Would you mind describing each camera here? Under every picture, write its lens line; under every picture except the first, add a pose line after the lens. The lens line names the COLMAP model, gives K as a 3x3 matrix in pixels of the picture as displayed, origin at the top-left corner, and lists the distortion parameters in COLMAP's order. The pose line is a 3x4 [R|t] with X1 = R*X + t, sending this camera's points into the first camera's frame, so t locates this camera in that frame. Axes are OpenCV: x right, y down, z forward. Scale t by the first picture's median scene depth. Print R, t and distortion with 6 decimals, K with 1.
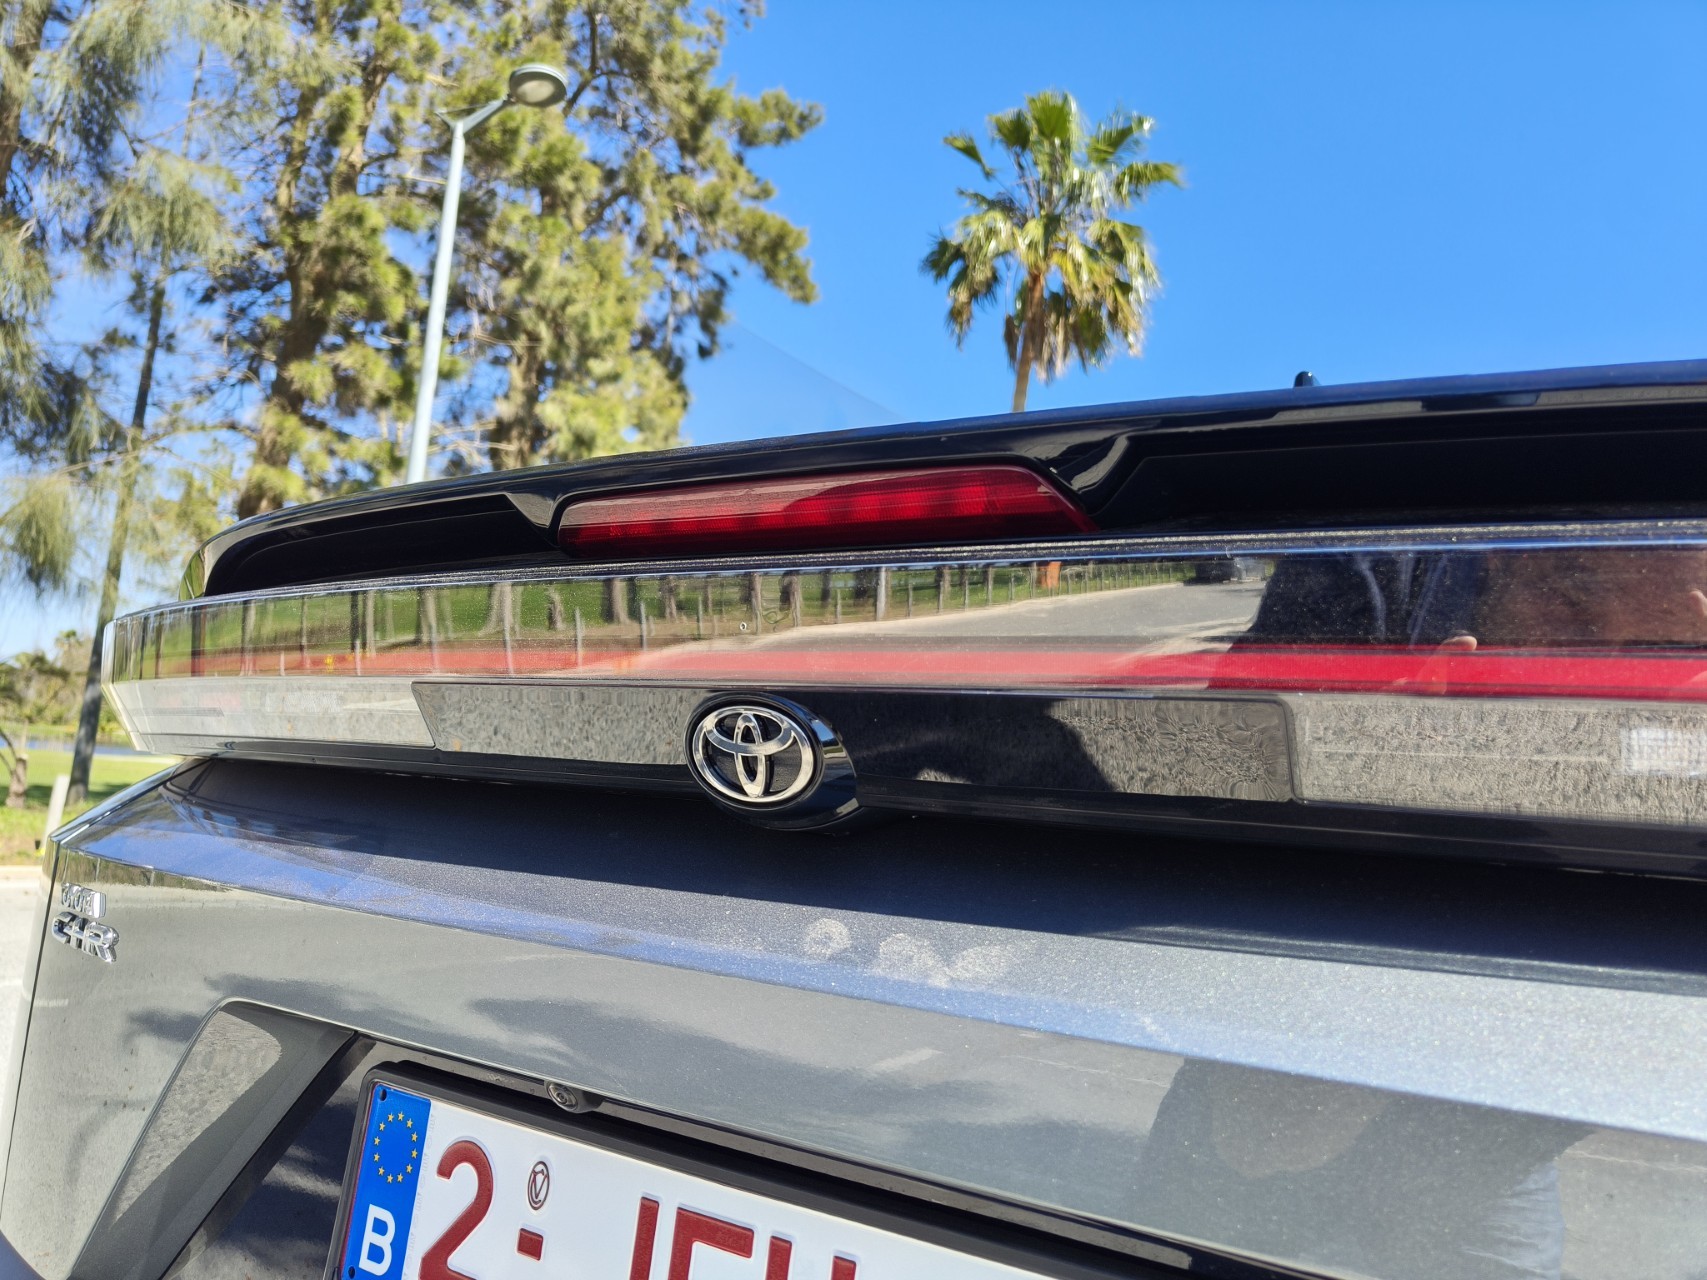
lens RADIAL K [[1210.2, 0, 848.3], [0, 1210.2, 653.2], [0, 0, 1]] dist [-0.000382, -0.004999]
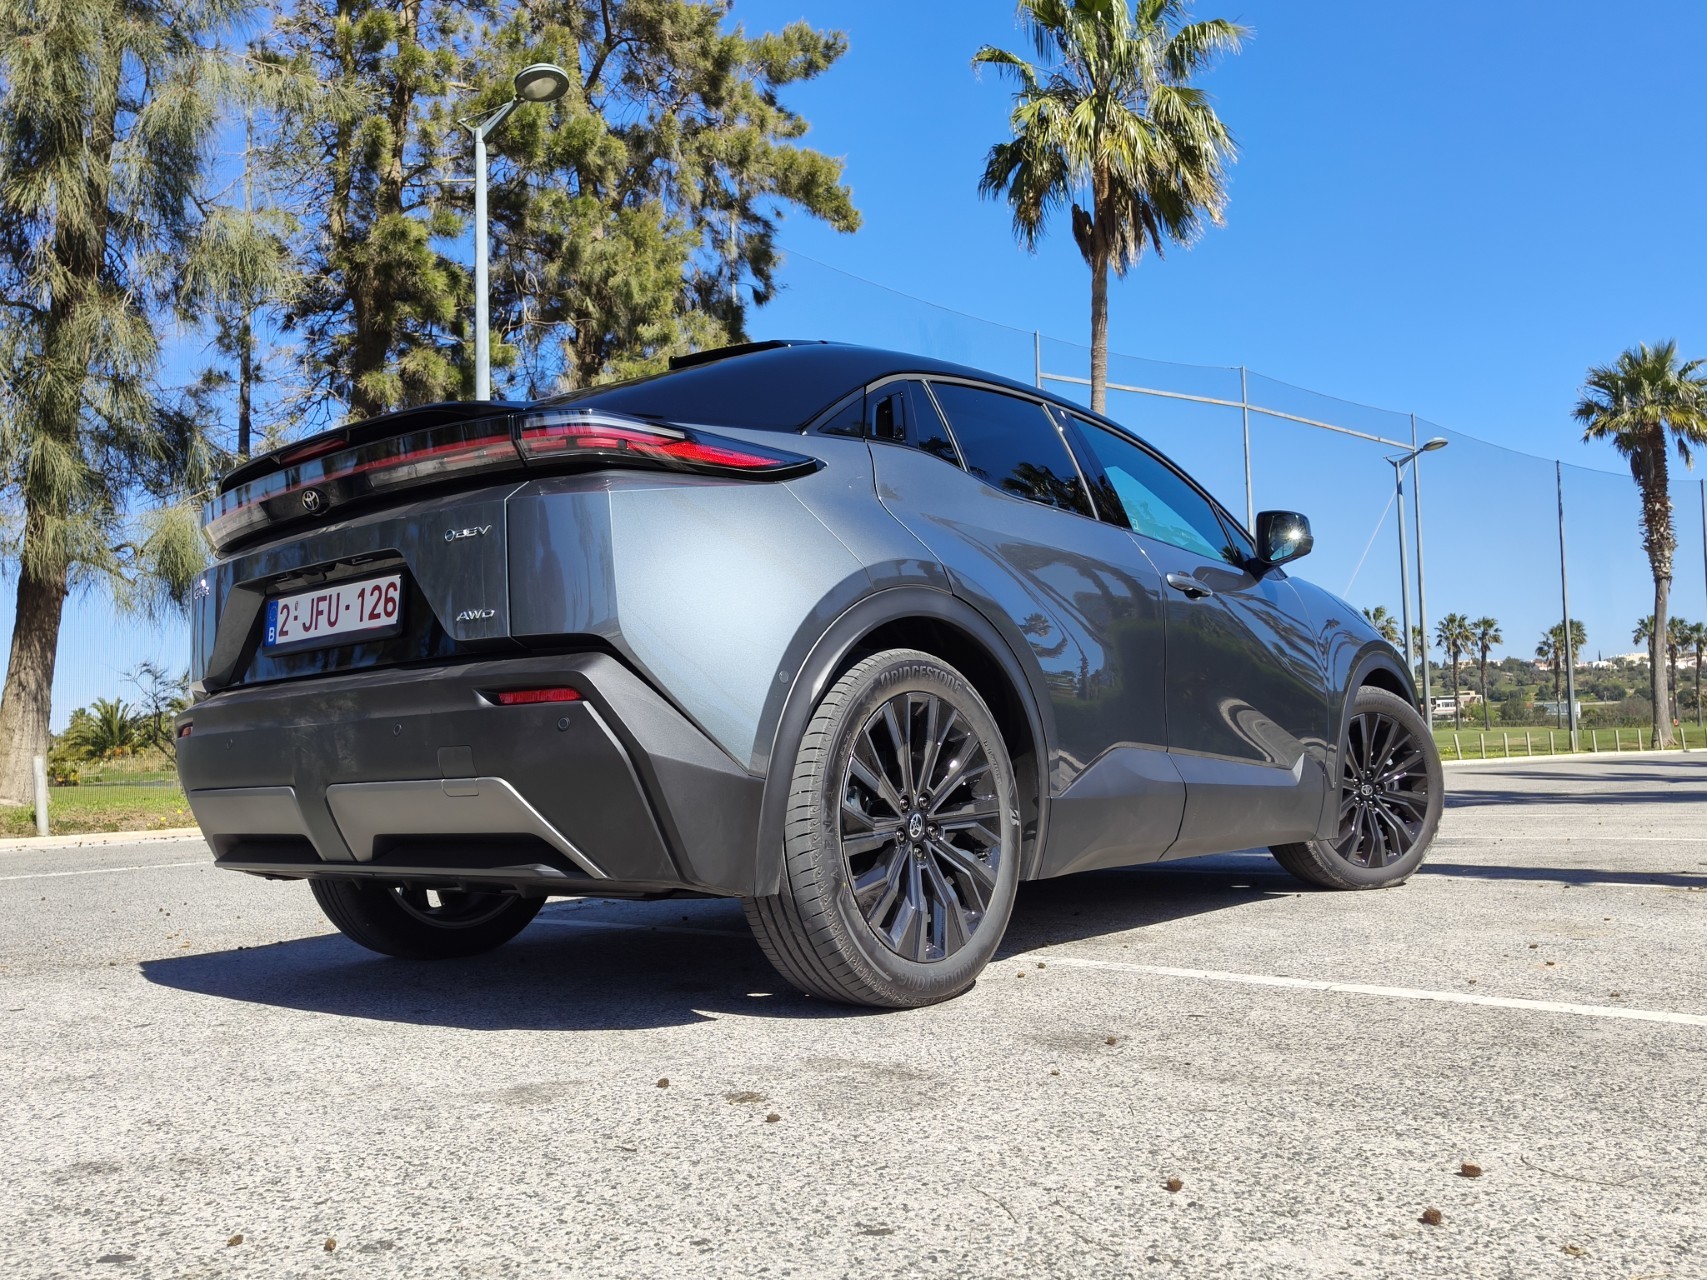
lens RADIAL K [[1365.2, 0, 853.5], [0, 1365.2, 640.0], [0, 0, 1]] dist [-0.000282, 0.009830]
pose [[0.982466, -0.127903, -0.135651, 0.099421], [0.131006, 0.991280, 0.014164, 0.034381], [0.132657, -0.031687, 0.990655, -0.153863]]
